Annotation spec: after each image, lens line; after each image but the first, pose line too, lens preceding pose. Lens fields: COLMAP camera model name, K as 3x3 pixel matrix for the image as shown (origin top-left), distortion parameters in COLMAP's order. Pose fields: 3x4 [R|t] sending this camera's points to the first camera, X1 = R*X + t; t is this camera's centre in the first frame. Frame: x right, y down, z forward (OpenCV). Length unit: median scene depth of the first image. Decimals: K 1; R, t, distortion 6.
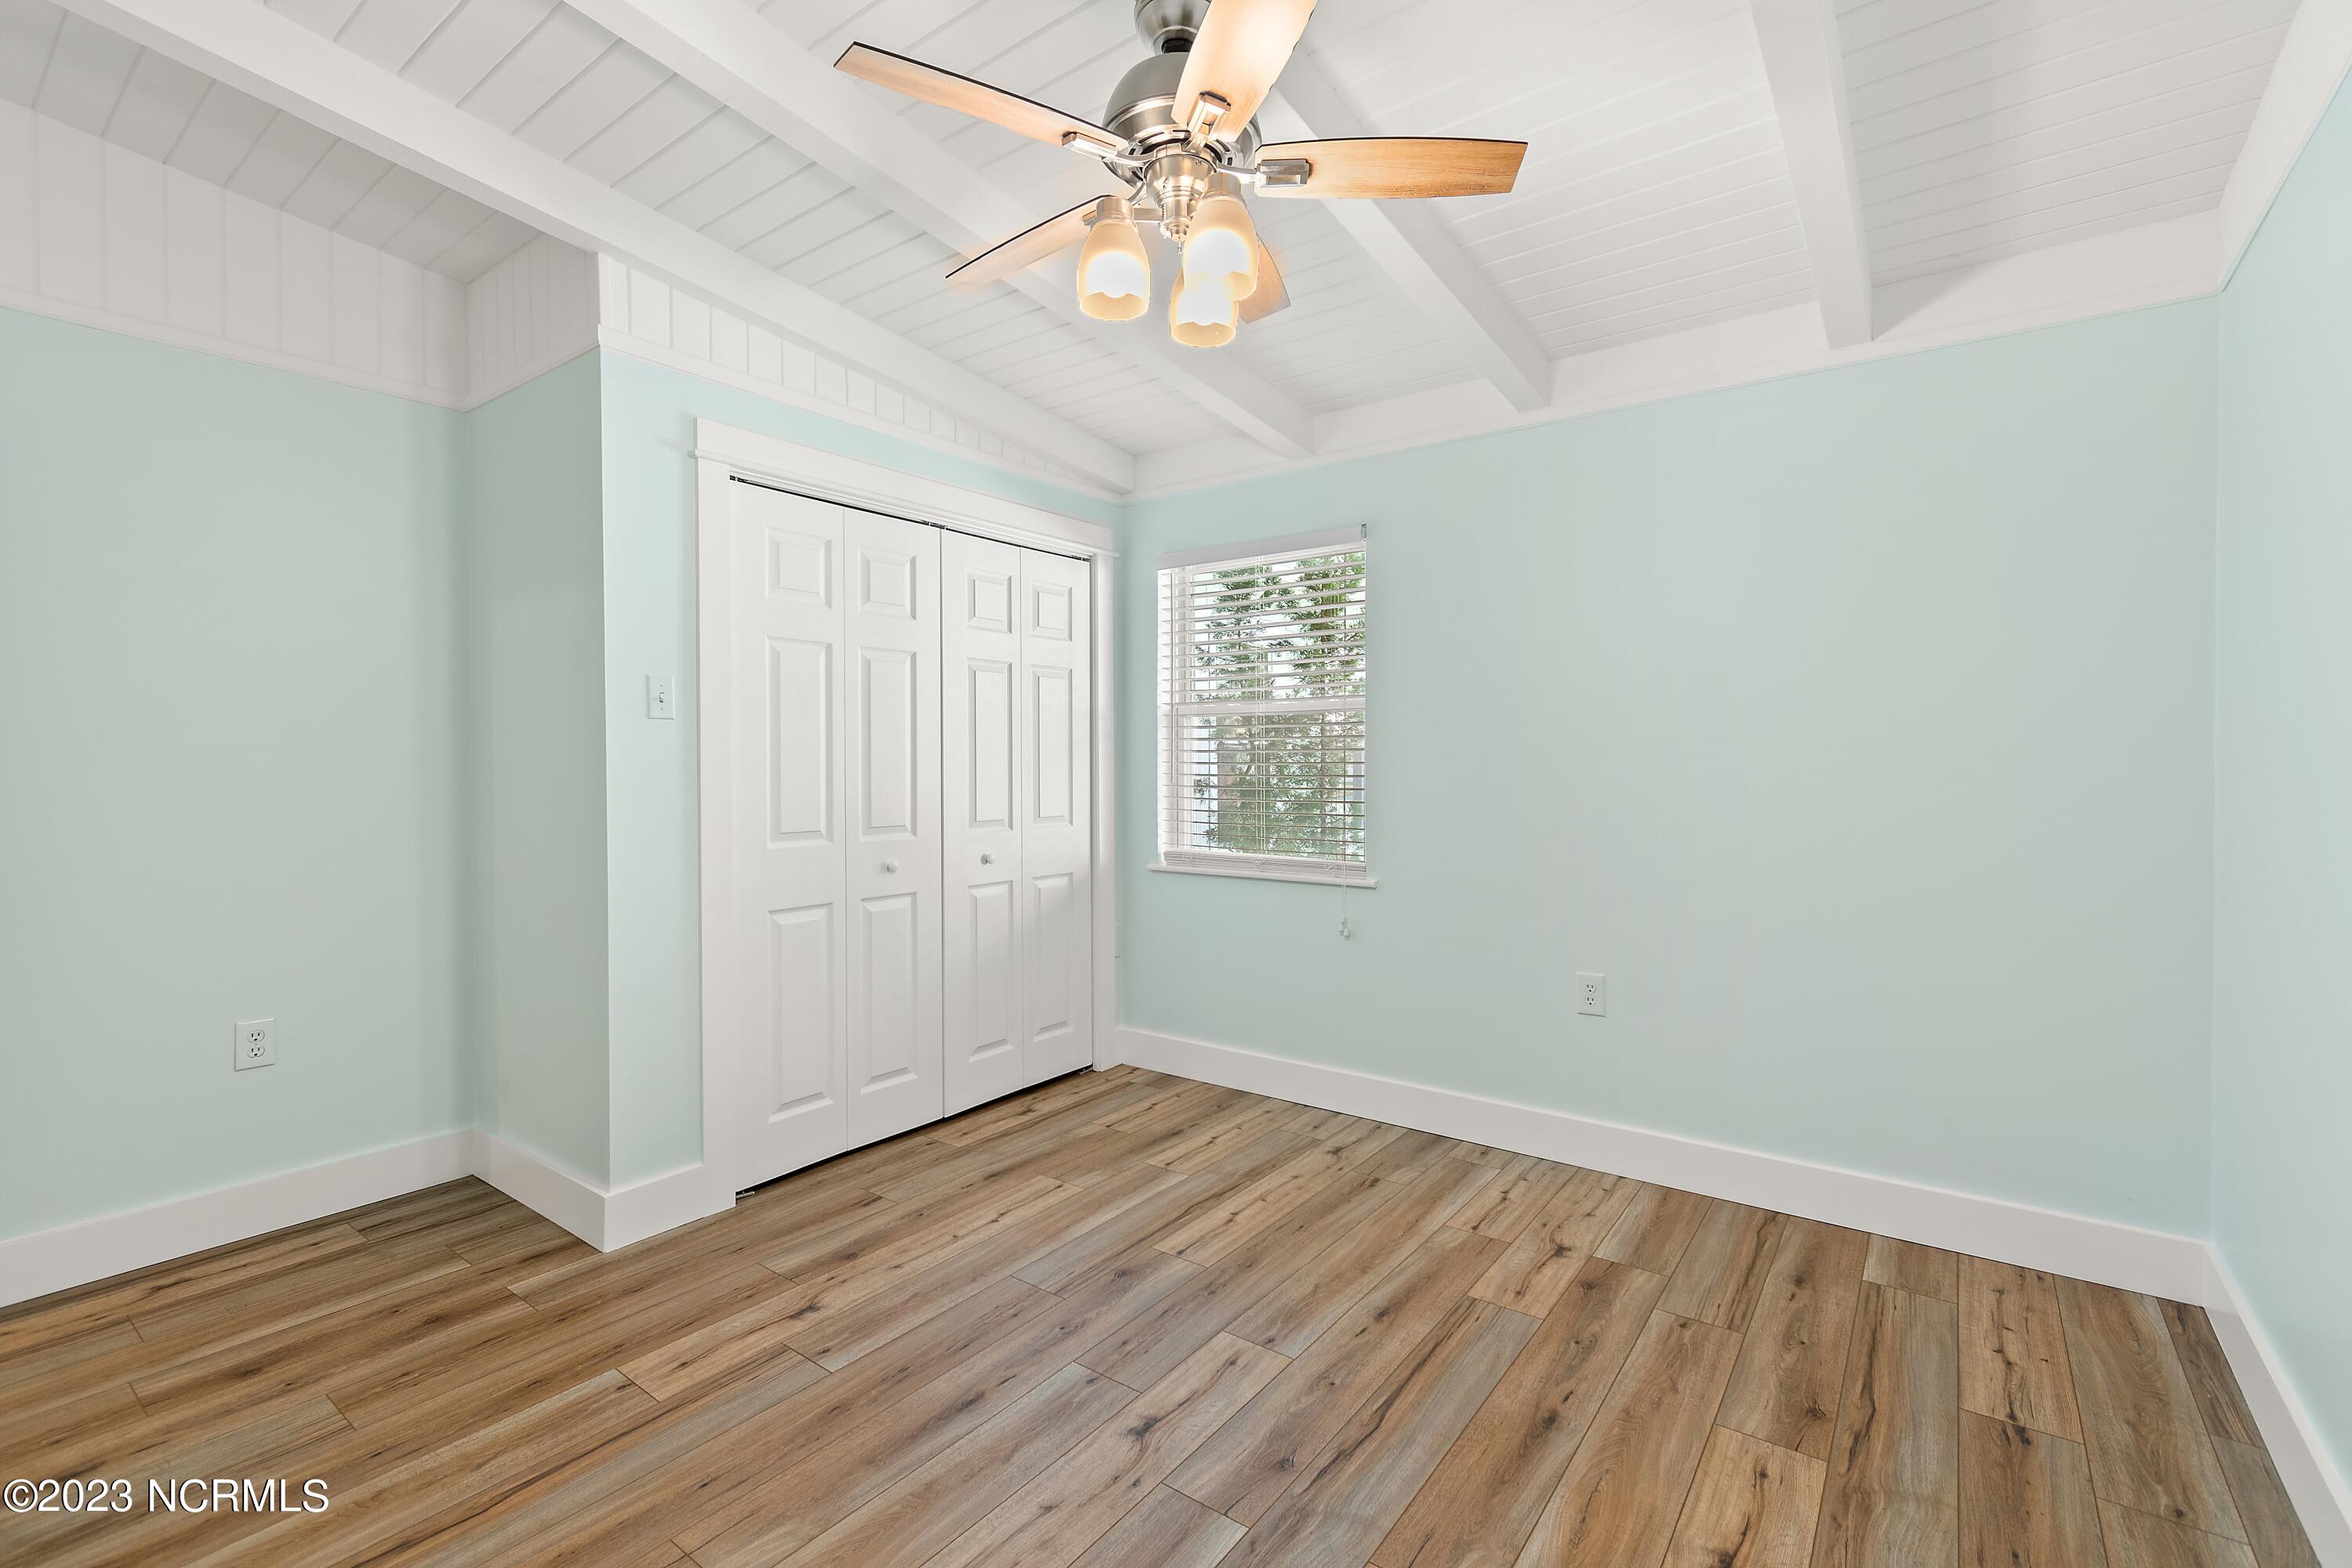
lens RADIAL K [[1041.5, 0, 1184.1], [0, 1041.5, 775.3], [0, 0, 1]] dist [0.002257, -0.002875]
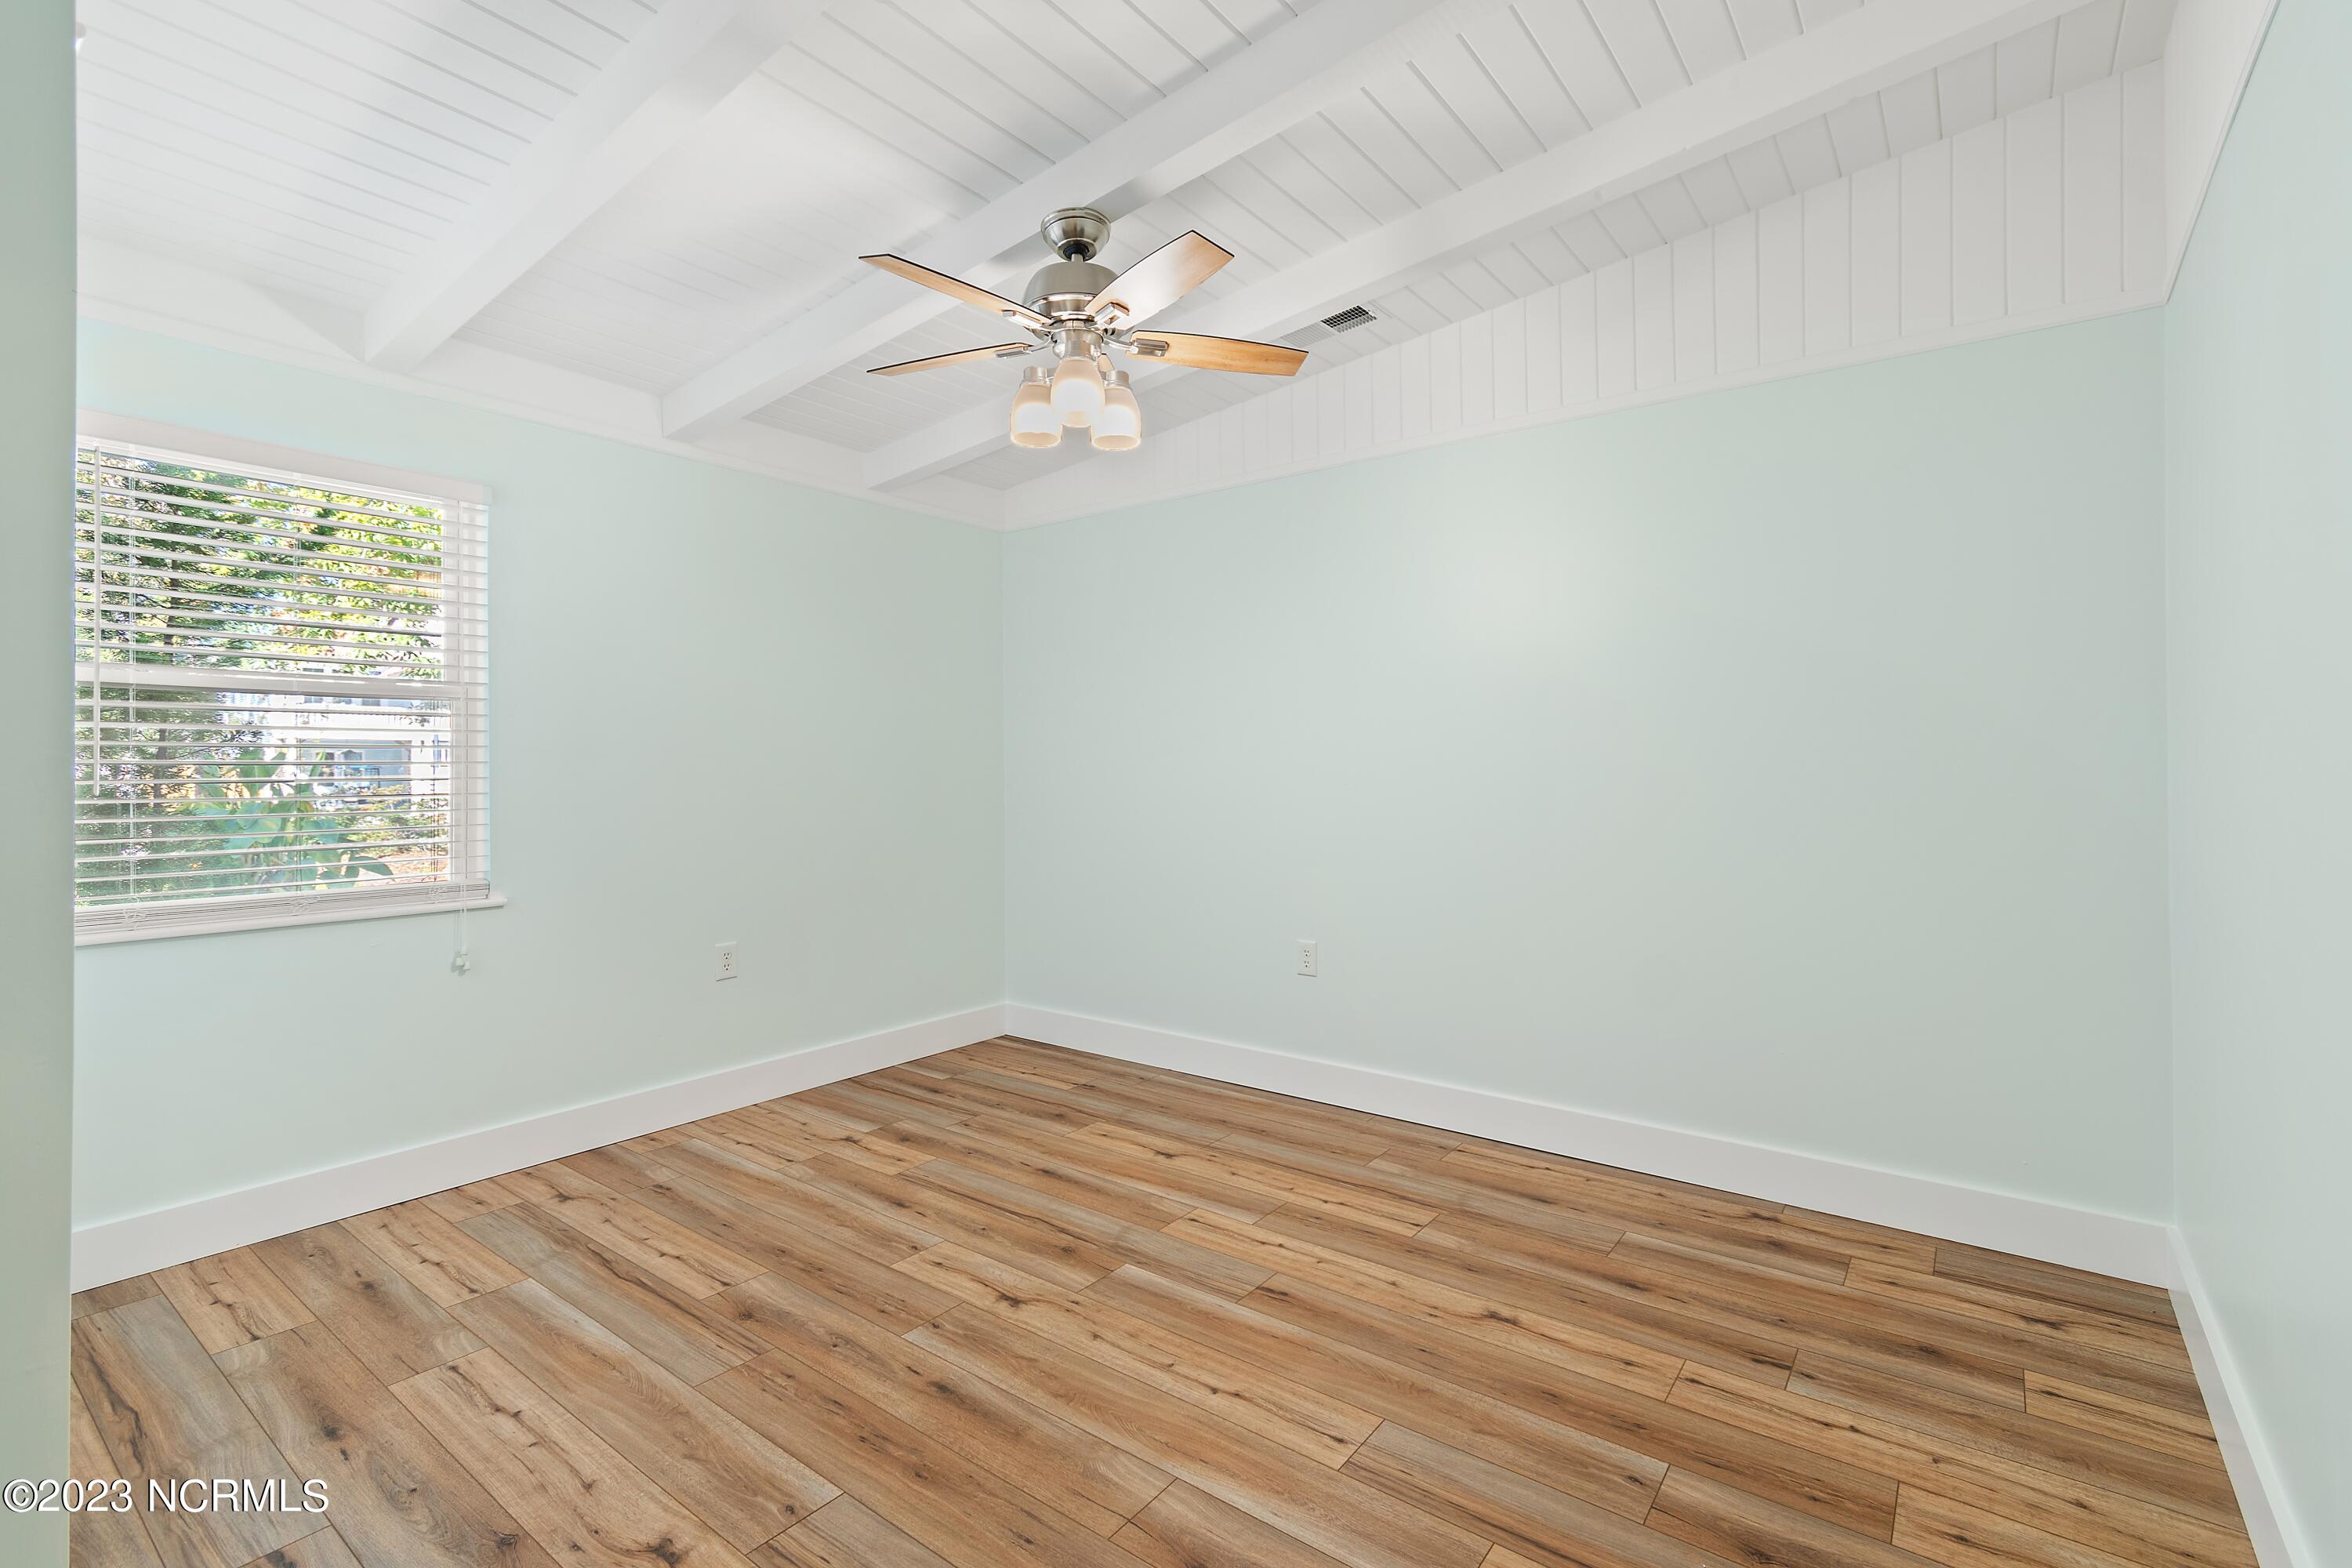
lens RADIAL K [[1041.5, 0, 1190.1], [0, 1041.5, 774.5], [0, 0, 1]] dist [0.002257, -0.002875]
pose [[0.012439, -0.011476, 0.999857, -0.956546], [0.017925, 0.999776, 0.011252, -0.002711], [-0.999762, 0.017783, 0.012642, 0.580407]]
